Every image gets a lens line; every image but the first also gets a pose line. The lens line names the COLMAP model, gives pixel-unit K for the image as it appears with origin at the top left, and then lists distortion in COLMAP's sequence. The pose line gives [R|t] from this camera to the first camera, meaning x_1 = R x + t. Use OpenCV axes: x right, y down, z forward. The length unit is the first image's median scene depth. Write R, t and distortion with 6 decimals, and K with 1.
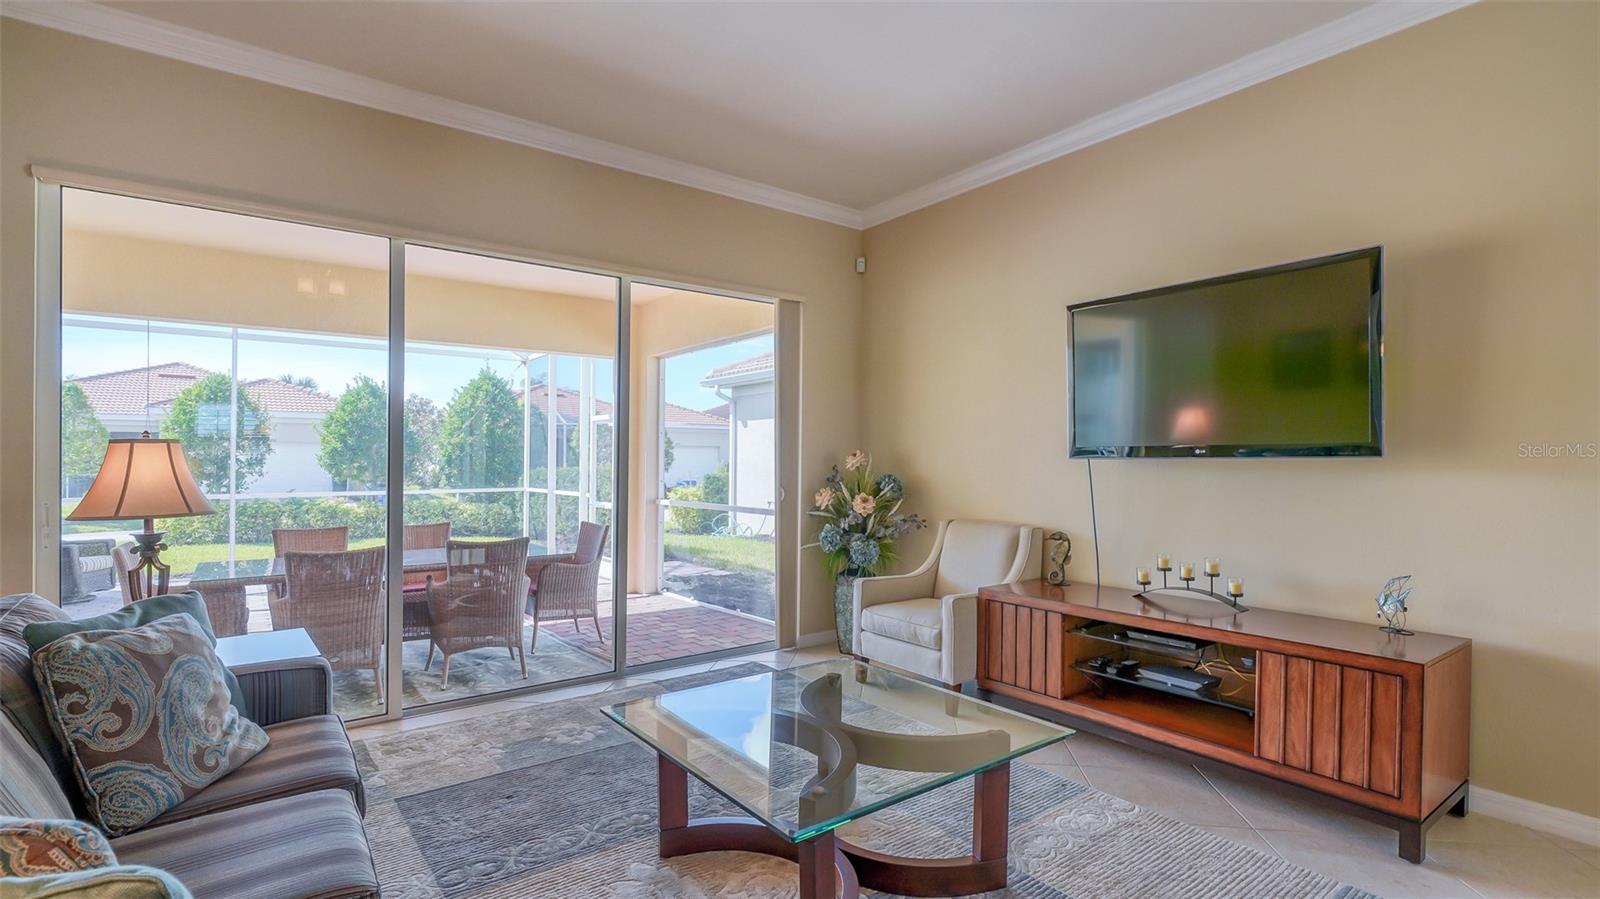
lens RADIAL K [[737.9, 0, 824.7], [0, 737.9, 453.7], [0, 0, 1]] dist [-0.009778, -0.000208]
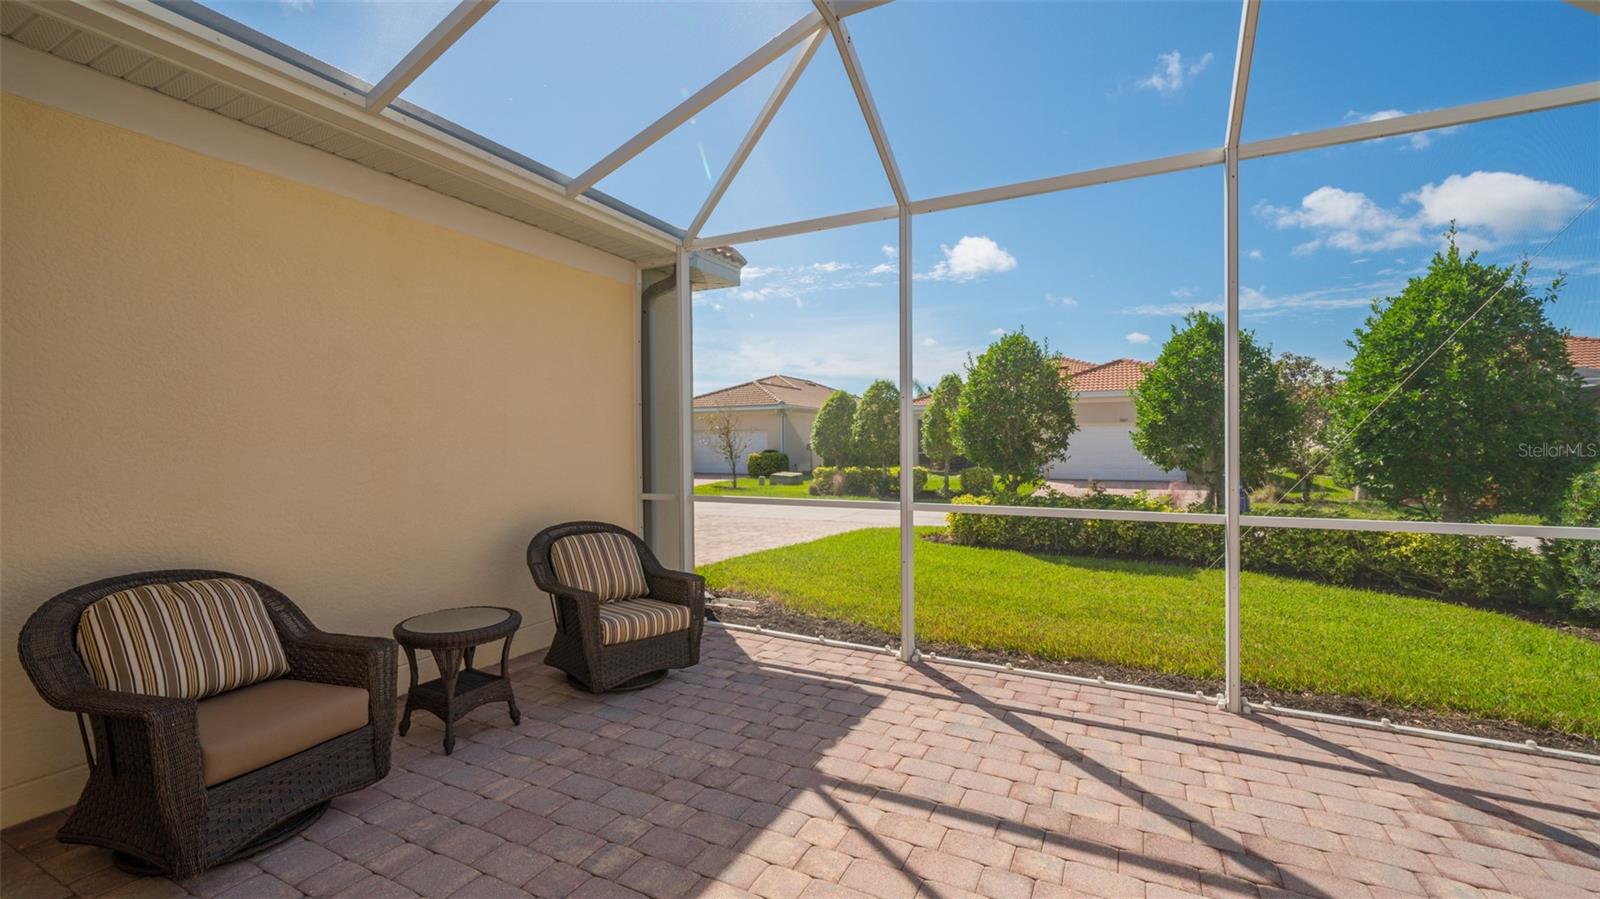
lens RADIAL K [[649.4, 0, 765.3], [0, 649.4, 430.3], [0, 0, 1]] dist [-0.003218, 0.001026]
pose [[0.371602, -0.023062, -0.928106, -0.527620], [0.014634, 0.999713, -0.018982, 0.013998], [0.928277, -0.006528, 0.371832, 0.947450]]
